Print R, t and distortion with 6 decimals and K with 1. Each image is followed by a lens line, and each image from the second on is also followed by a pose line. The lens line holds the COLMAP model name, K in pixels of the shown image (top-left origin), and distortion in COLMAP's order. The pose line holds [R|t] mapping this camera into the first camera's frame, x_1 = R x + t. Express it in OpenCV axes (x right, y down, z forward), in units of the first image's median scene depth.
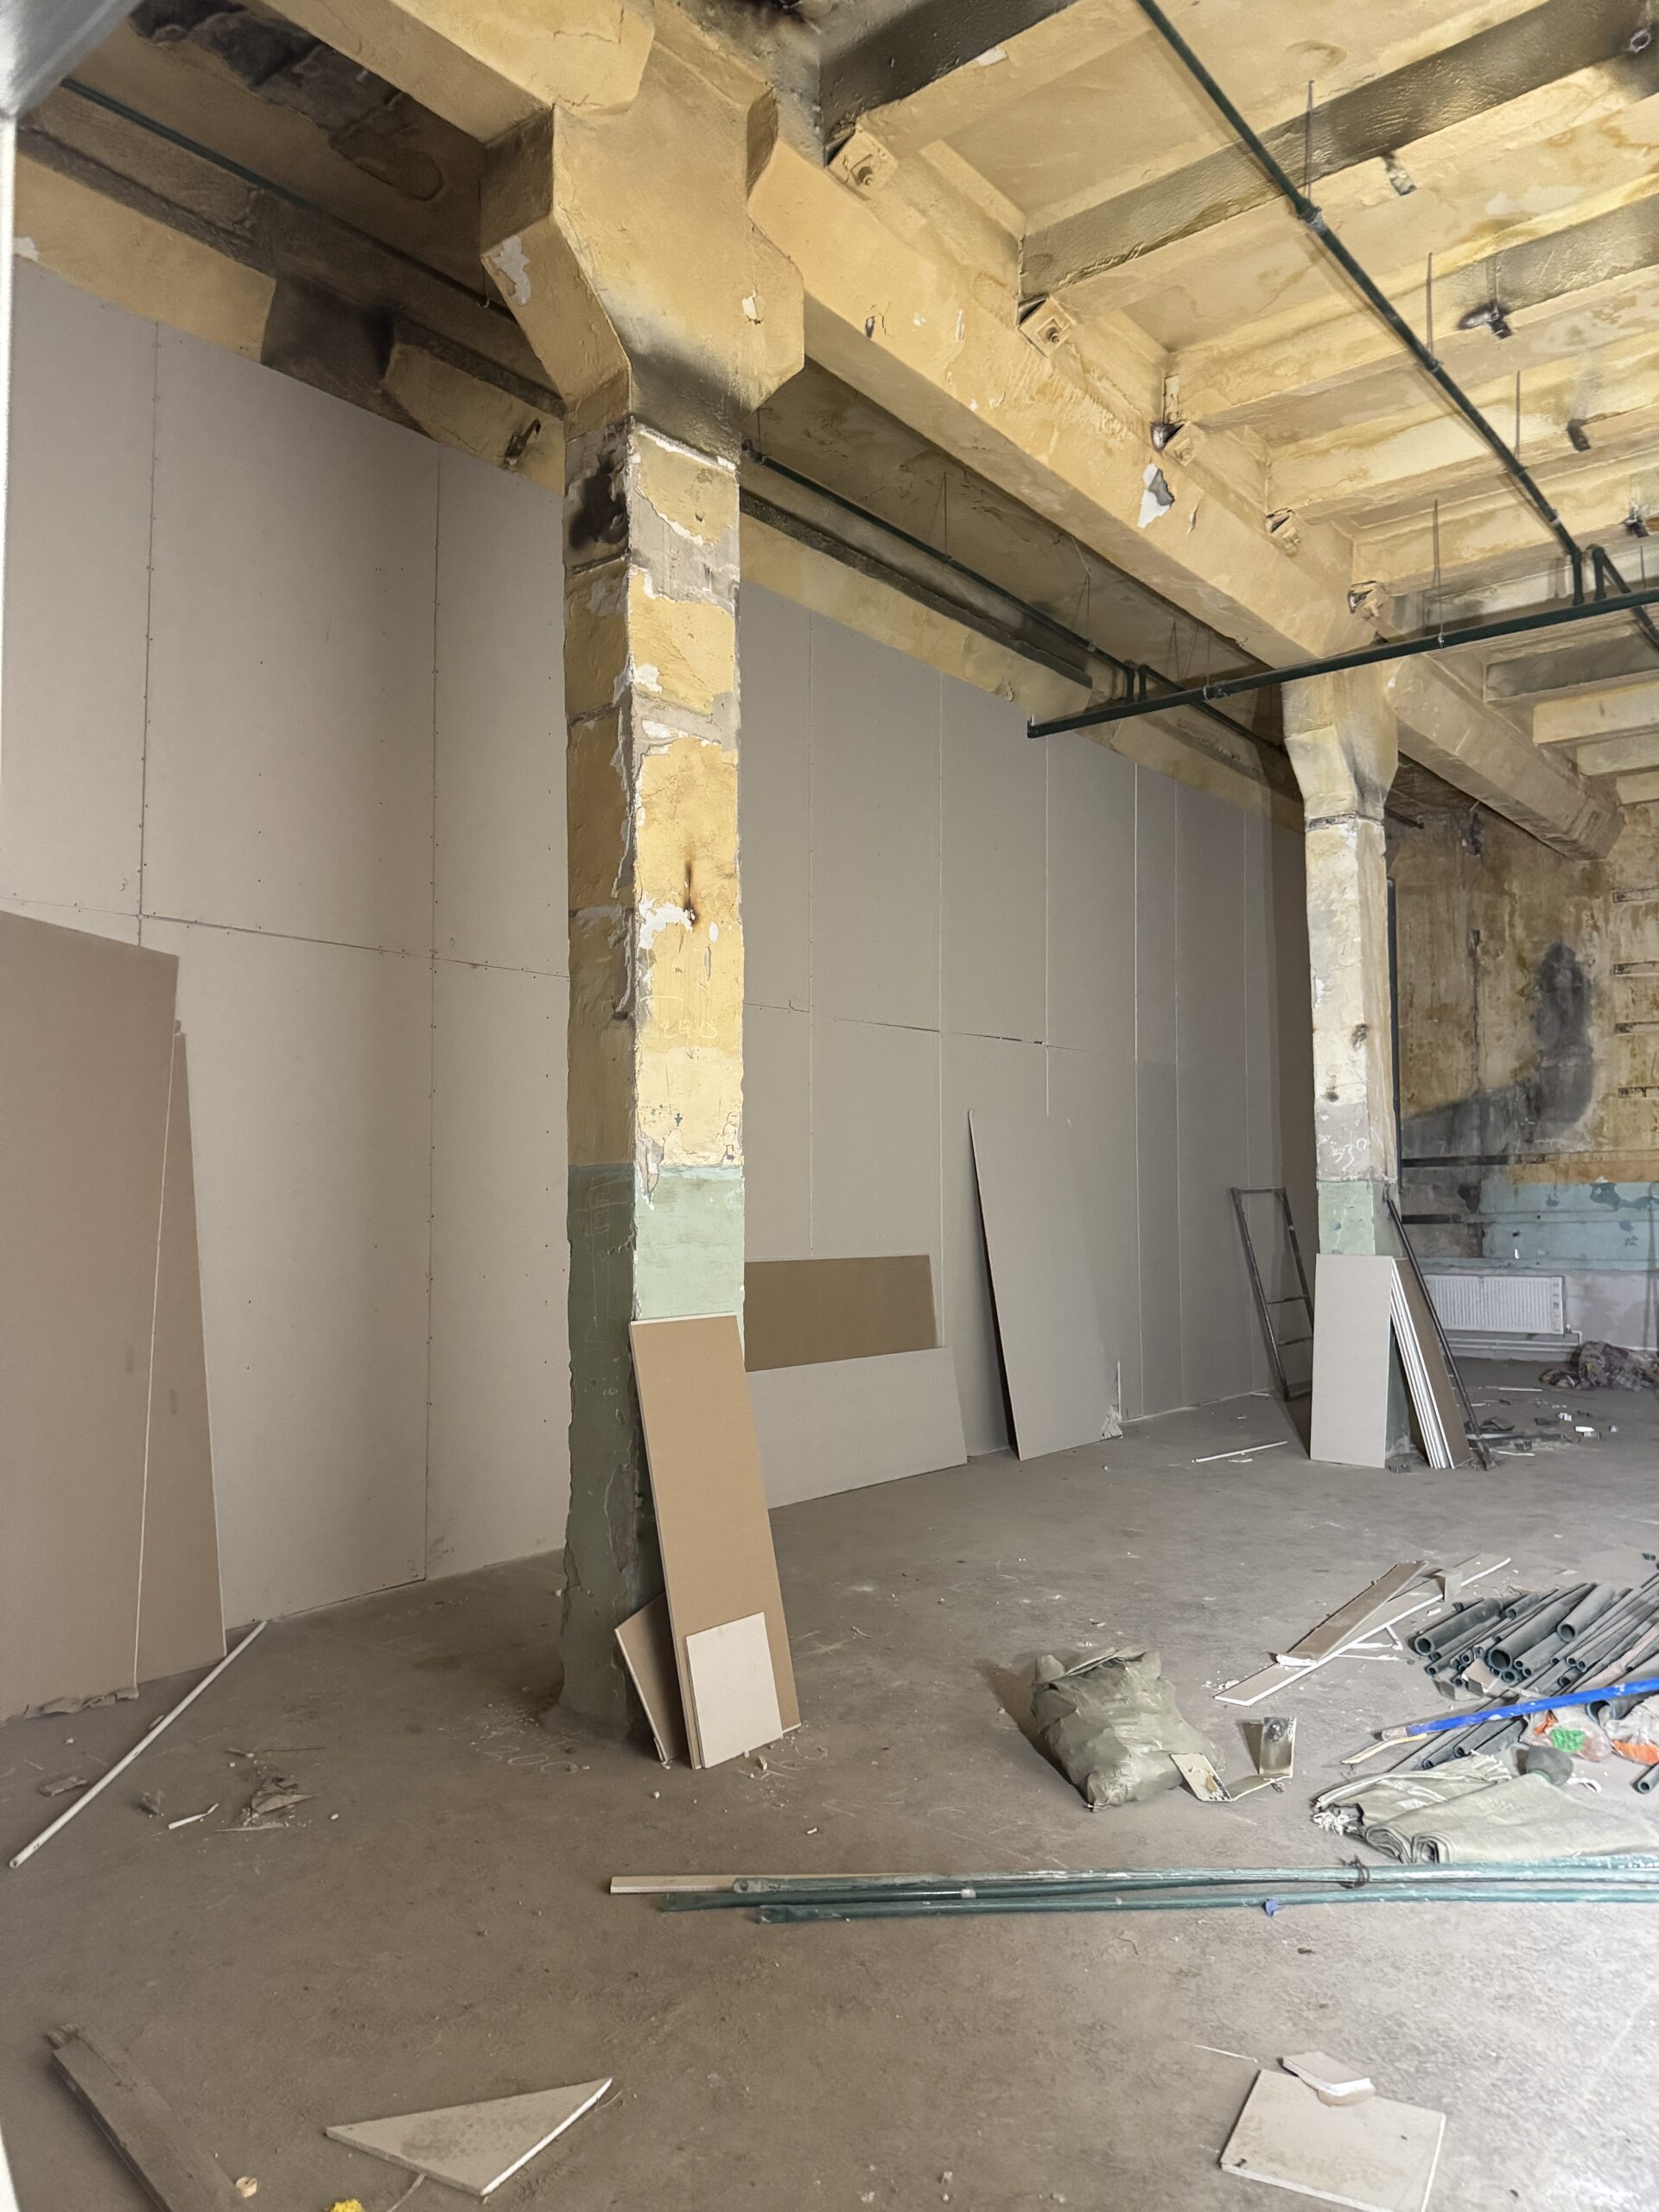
lens RADIAL K [[1726.3, 0, 829.5], [0, 1726.3, 1106.0], [0, 0, 1]] dist [0.093905, -0.169290]
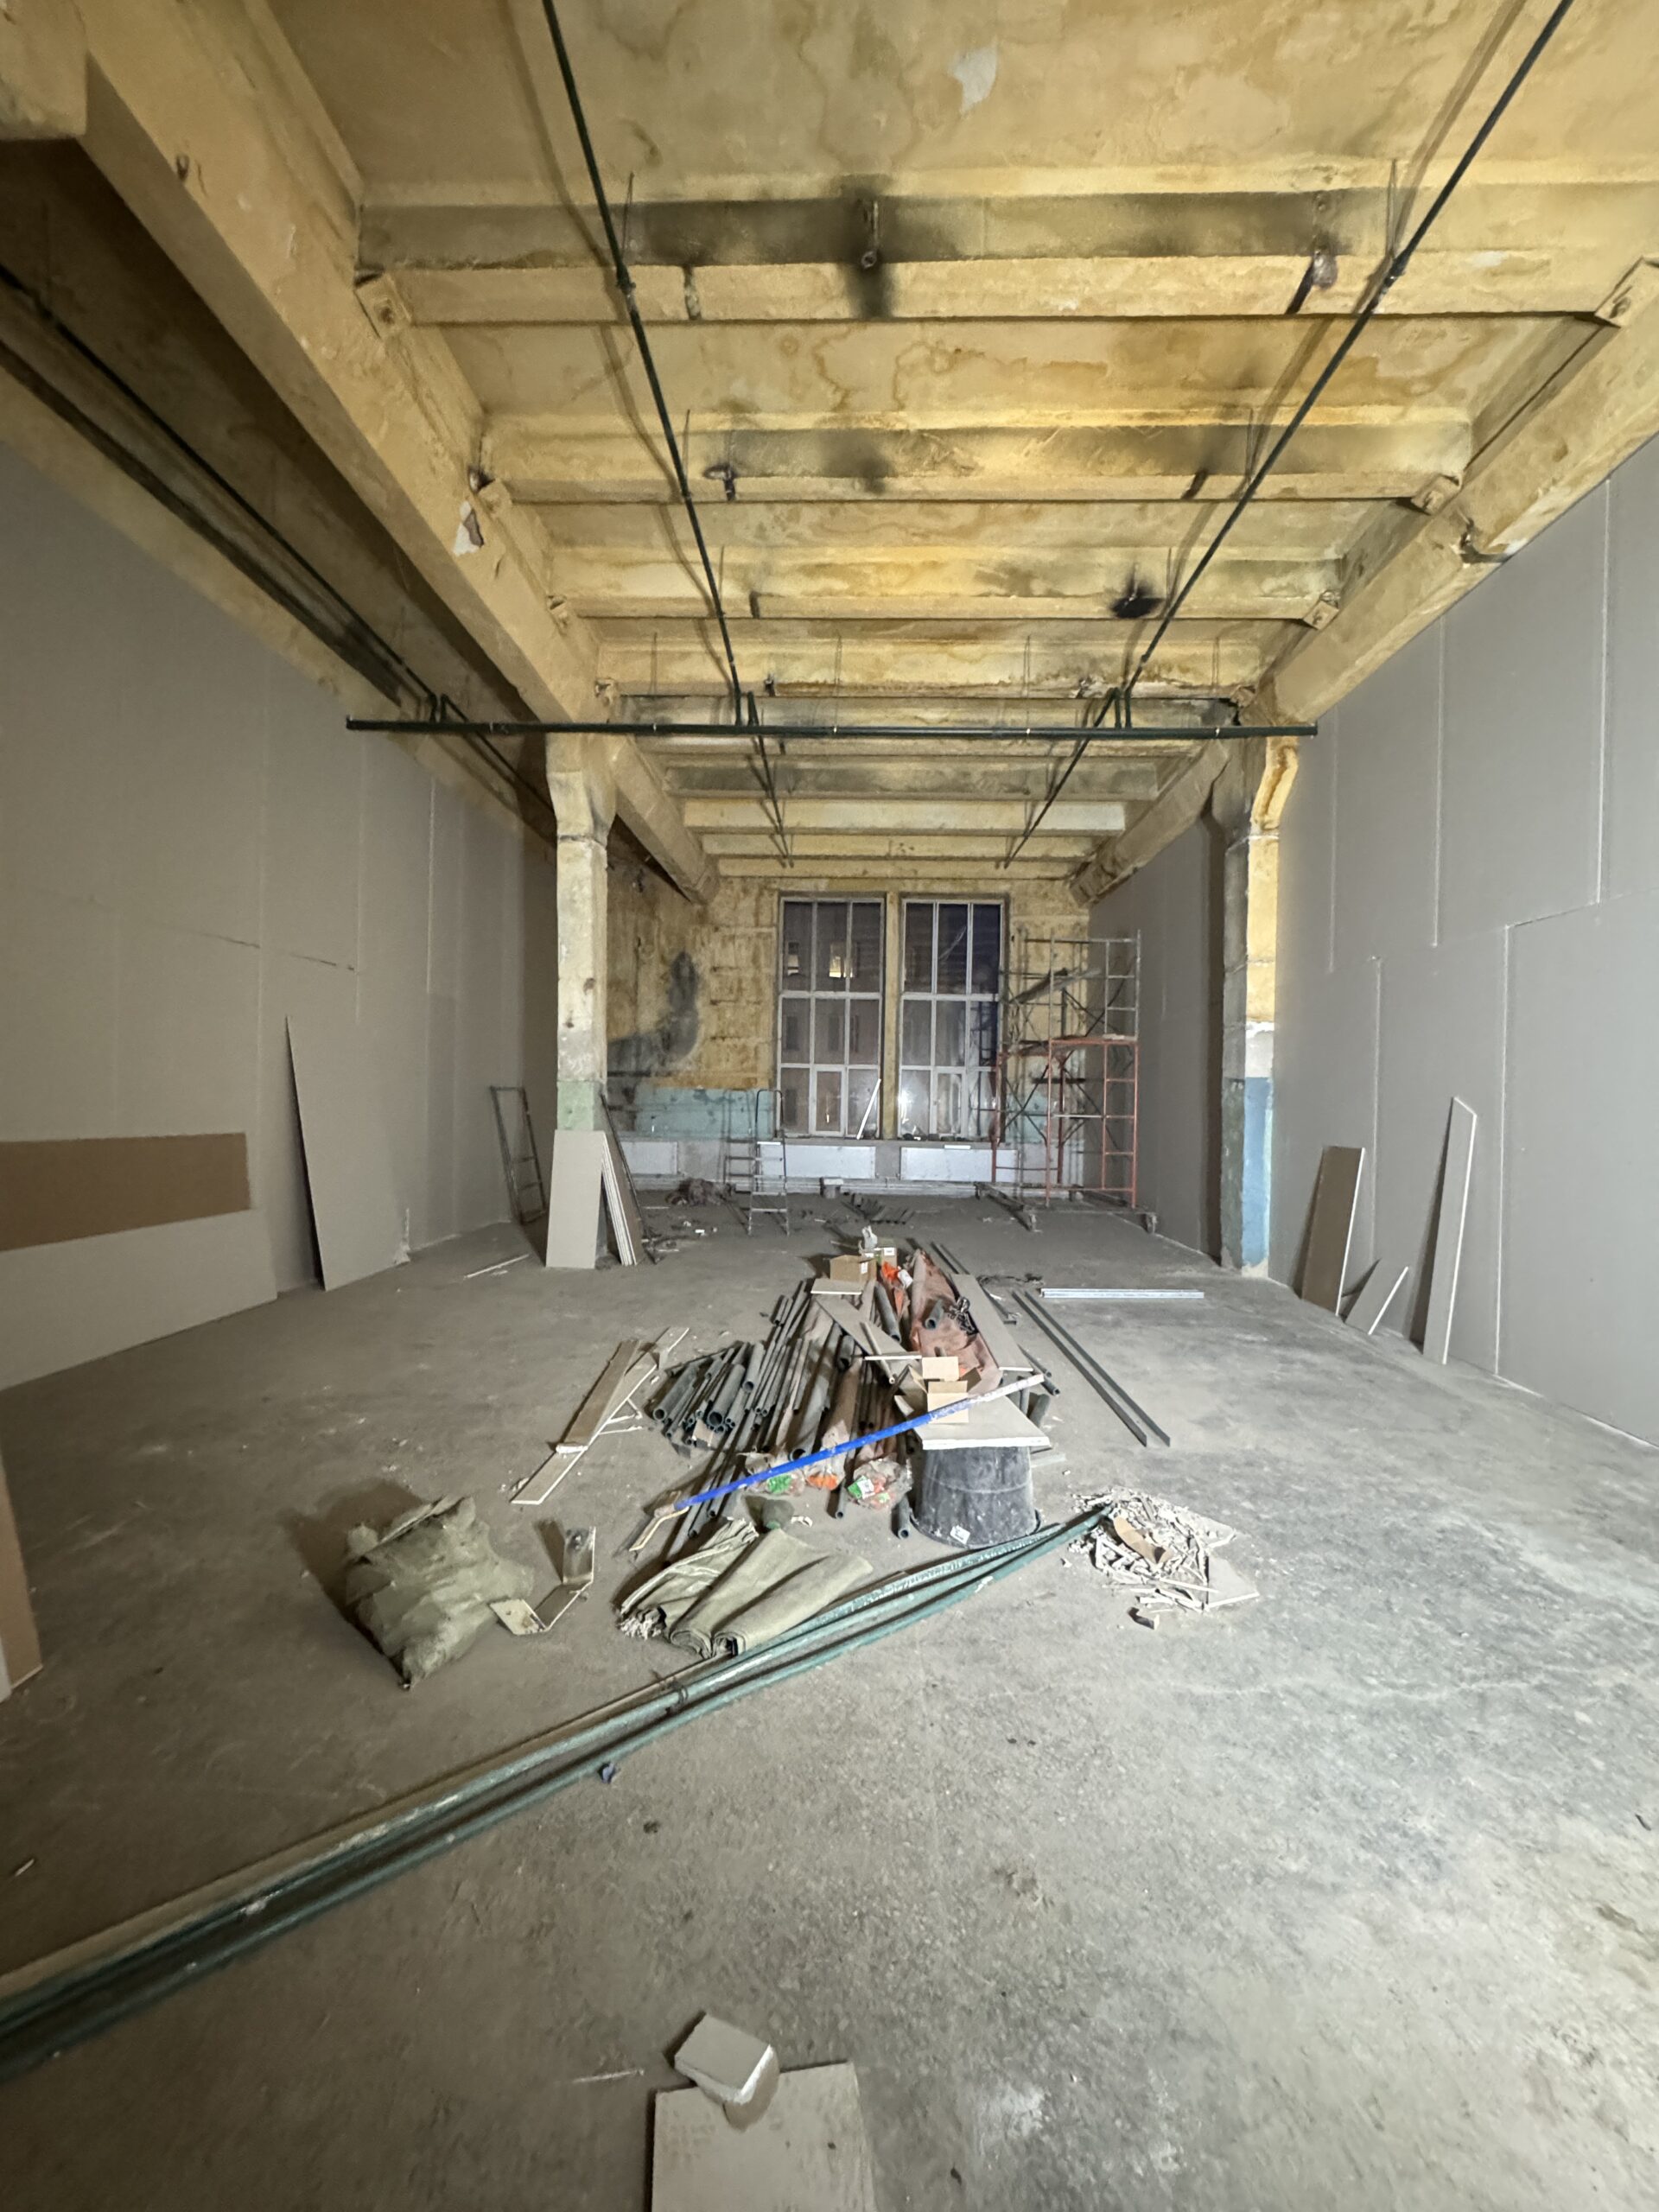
lens RADIAL K [[886.2, 0, 829.5], [0, 886.2, 1106.0], [0, 0, 1]] dist [-0.002041, 0.000129]
pose [[0.807688, 0.015503, 0.589406, 0.025275], [-0.051433, 0.997696, 0.044239, 0.021956], [-0.587362, -0.066046, 0.806625, 0.288053]]
